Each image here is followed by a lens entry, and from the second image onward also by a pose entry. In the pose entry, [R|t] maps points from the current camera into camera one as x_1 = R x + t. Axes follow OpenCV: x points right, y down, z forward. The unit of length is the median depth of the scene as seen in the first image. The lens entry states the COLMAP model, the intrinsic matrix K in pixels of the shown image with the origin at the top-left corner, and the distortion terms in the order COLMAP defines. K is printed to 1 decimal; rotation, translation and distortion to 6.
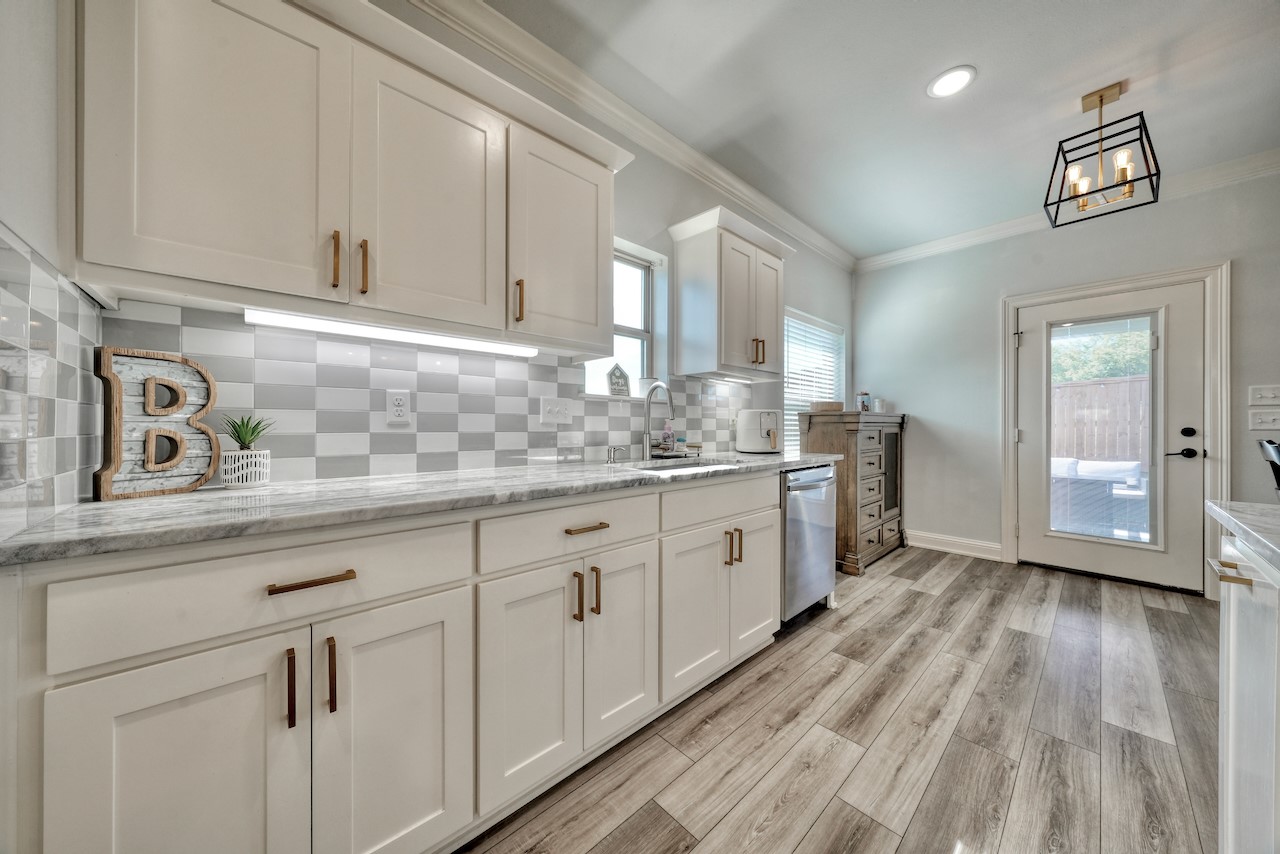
lens RADIAL K [[430.7, 0, 639.7], [0, 430.7, 425.3], [0, 0, 1]] dist [-0.003281, 0.000991]
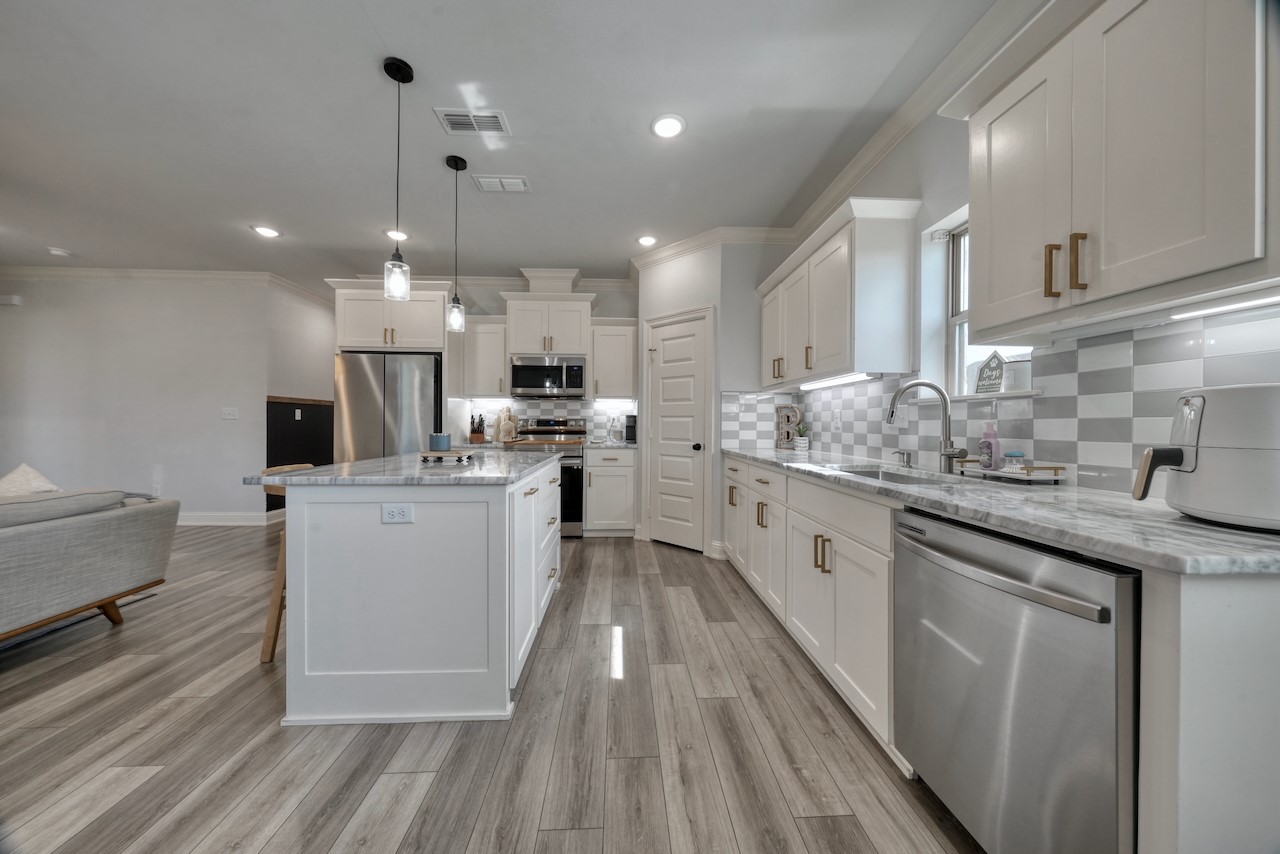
lens RADIAL K [[430.7, 0, 638.7], [0, 430.7, 424.7], [0, 0, 1]] dist [-0.003281, 0.000991]
pose [[-0.645409, -0.004811, -0.763822, 1.225359], [-0.004931, 0.999986, -0.002131, -0.006839], [0.763821, 0.002391, -0.645423, 1.299058]]
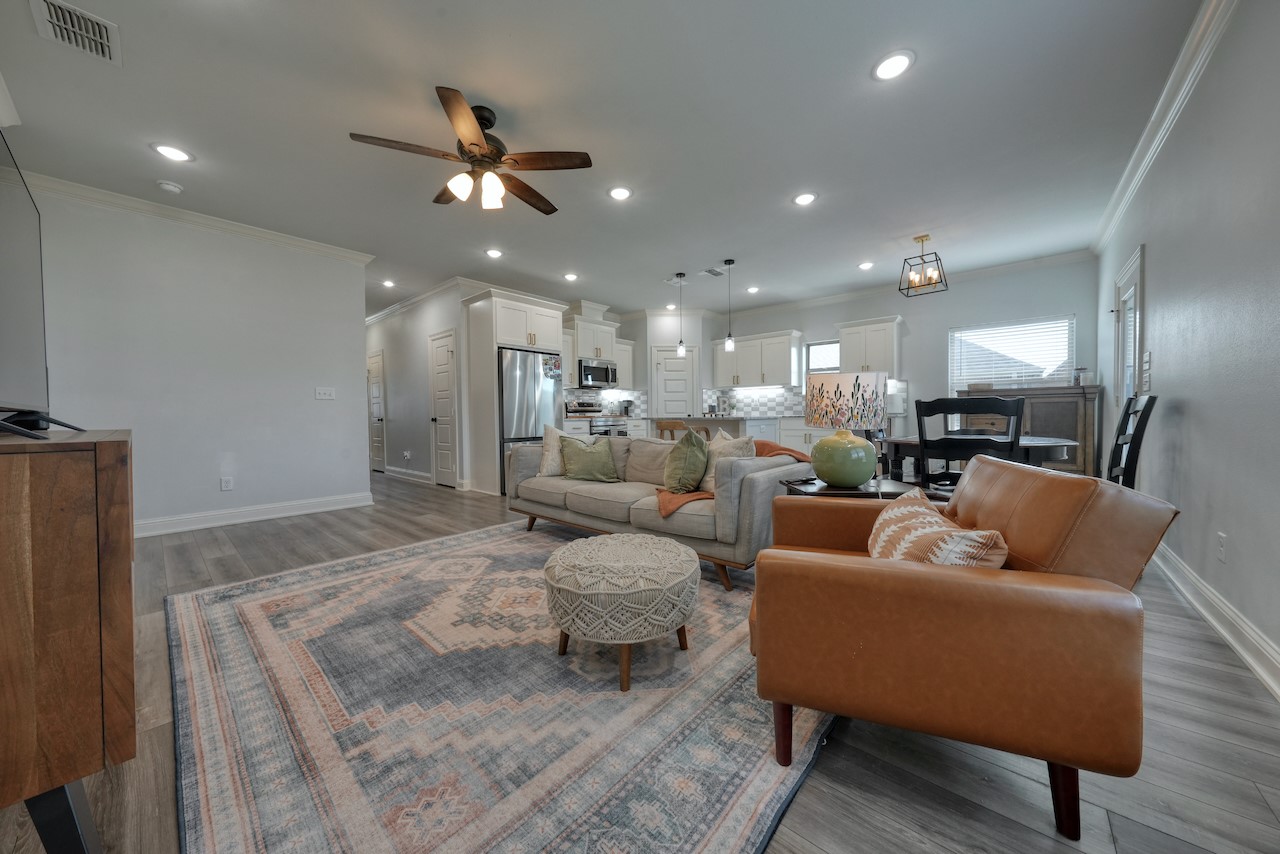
lens RADIAL K [[430.7, 0, 645.3], [0, 430.7, 425.6], [0, 0, 1]] dist [-0.003281, 0.000991]
pose [[0.115522, 0.022714, -0.993045, 3.428048], [0.014619, 0.999591, 0.024565, 0.076116], [0.993197, -0.017355, 0.115142, -0.666496]]
